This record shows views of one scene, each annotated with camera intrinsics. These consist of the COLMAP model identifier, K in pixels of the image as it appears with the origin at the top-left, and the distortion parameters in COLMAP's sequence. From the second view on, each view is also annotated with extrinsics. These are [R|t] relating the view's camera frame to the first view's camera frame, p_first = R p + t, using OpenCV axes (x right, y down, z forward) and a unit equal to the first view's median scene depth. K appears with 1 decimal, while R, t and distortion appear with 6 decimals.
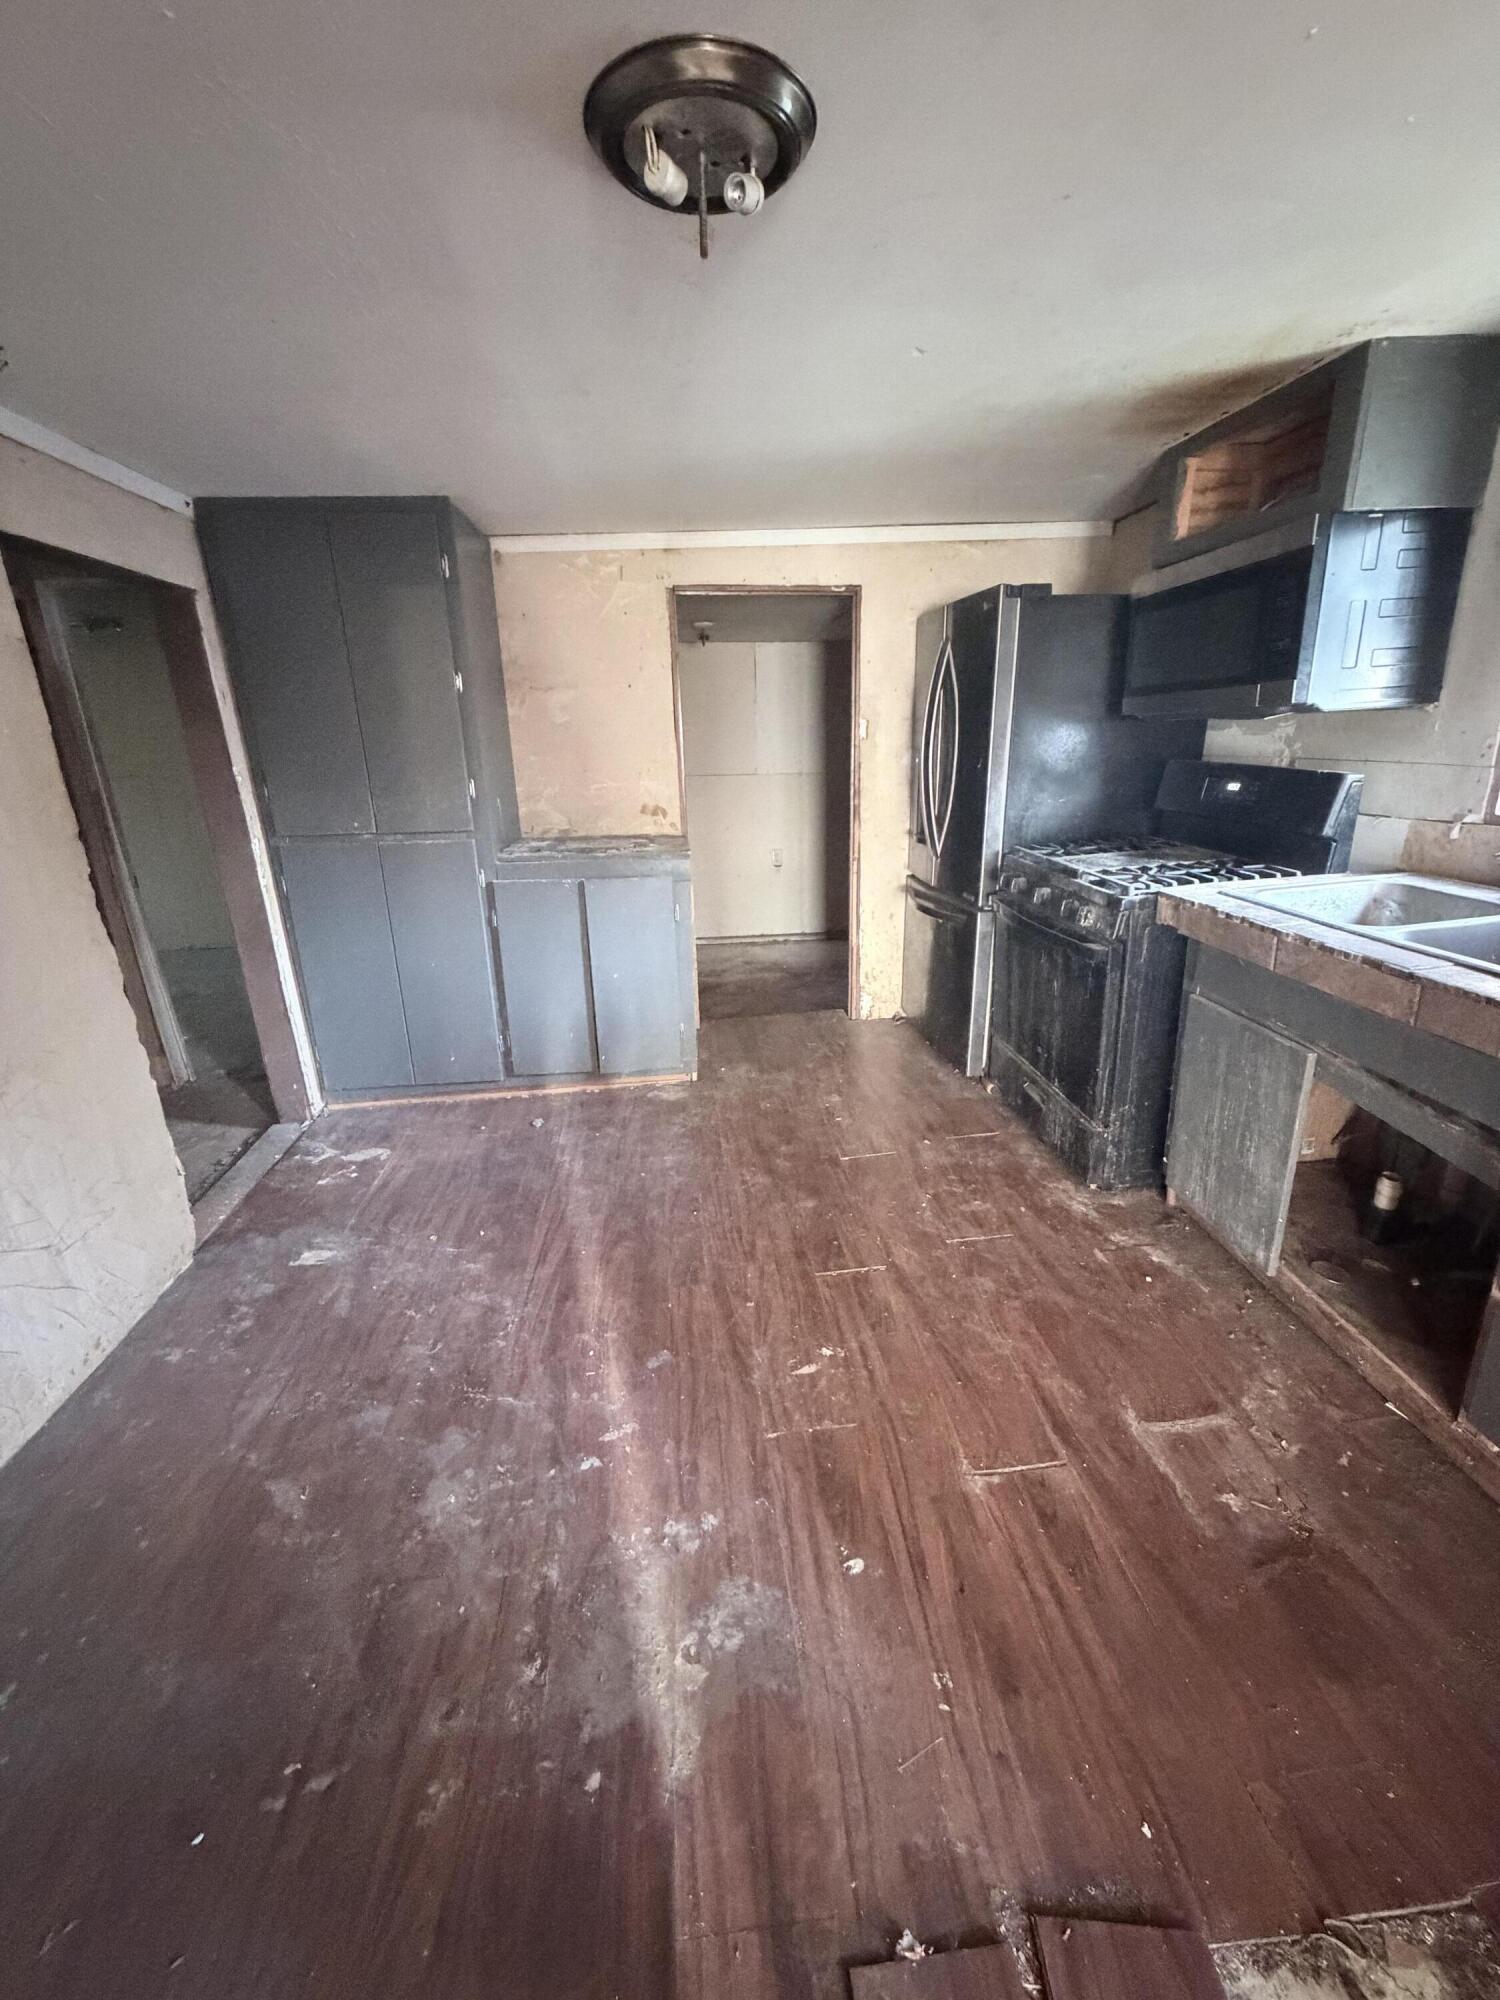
lens RADIAL K [[813.4, 0, 750.0], [0, 813.4, 1000.0], [0, 0, 1]] dist [-0.003293, 0.000061]
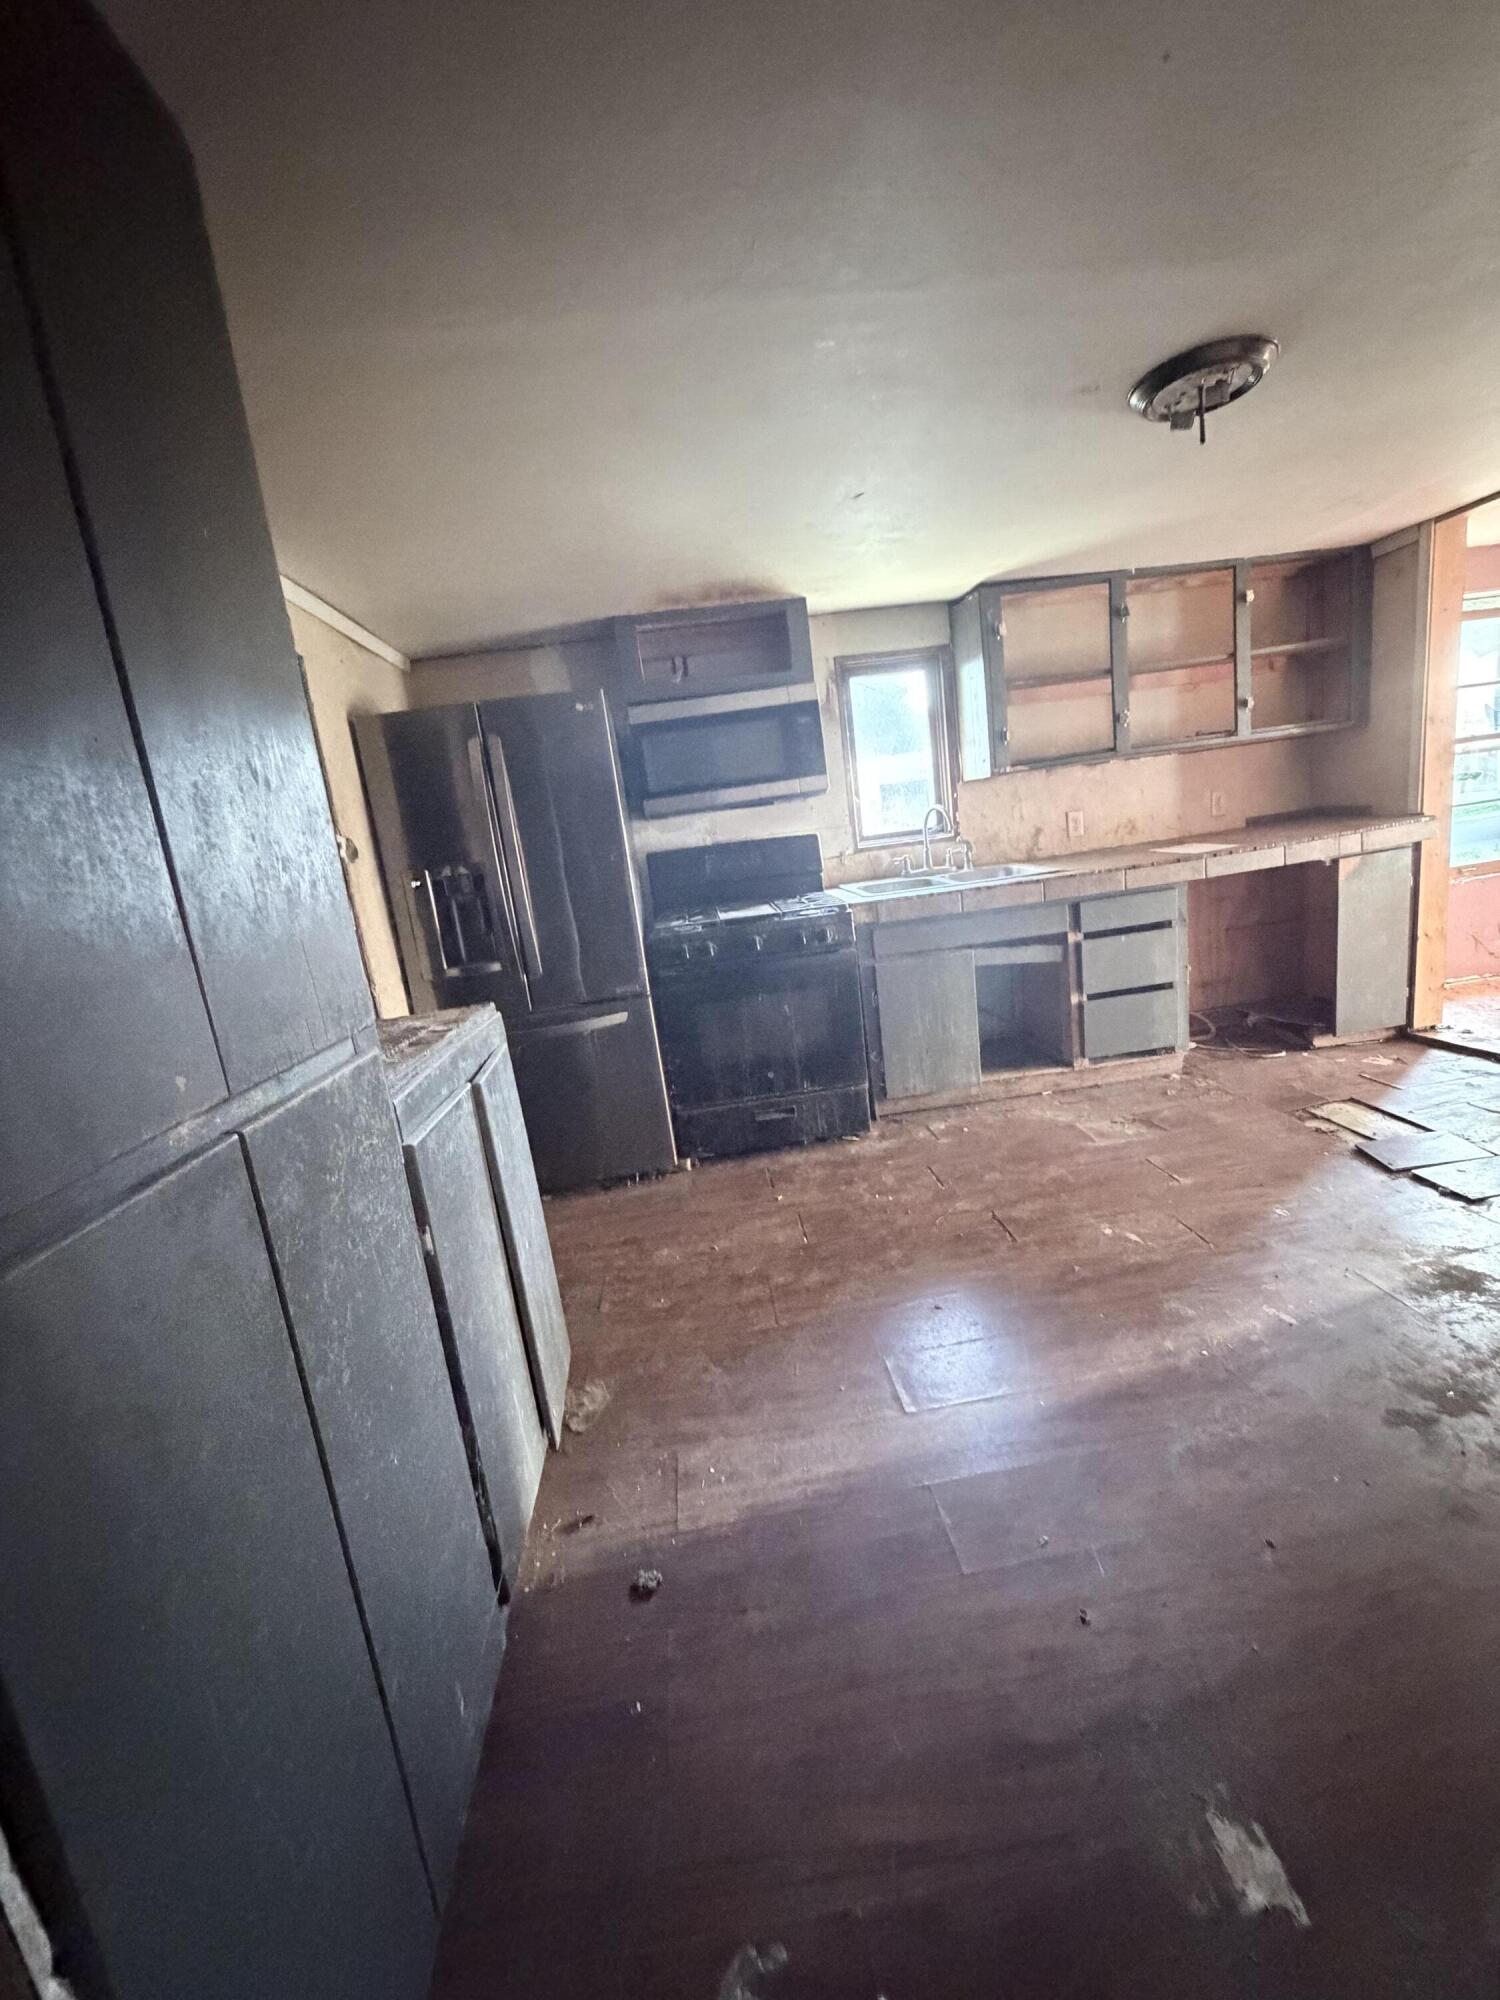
lens RADIAL K [[813.4, 0, 750.0], [0, 813.4, 1000.0], [0, 0, 1]] dist [-0.003293, 0.000061]
pose [[0.001929, -0.160721, 0.986998, -0.958461], [0.435313, 0.888710, 0.143865, -0.265624], [-0.900277, 0.429375, 0.071679, 1.112443]]
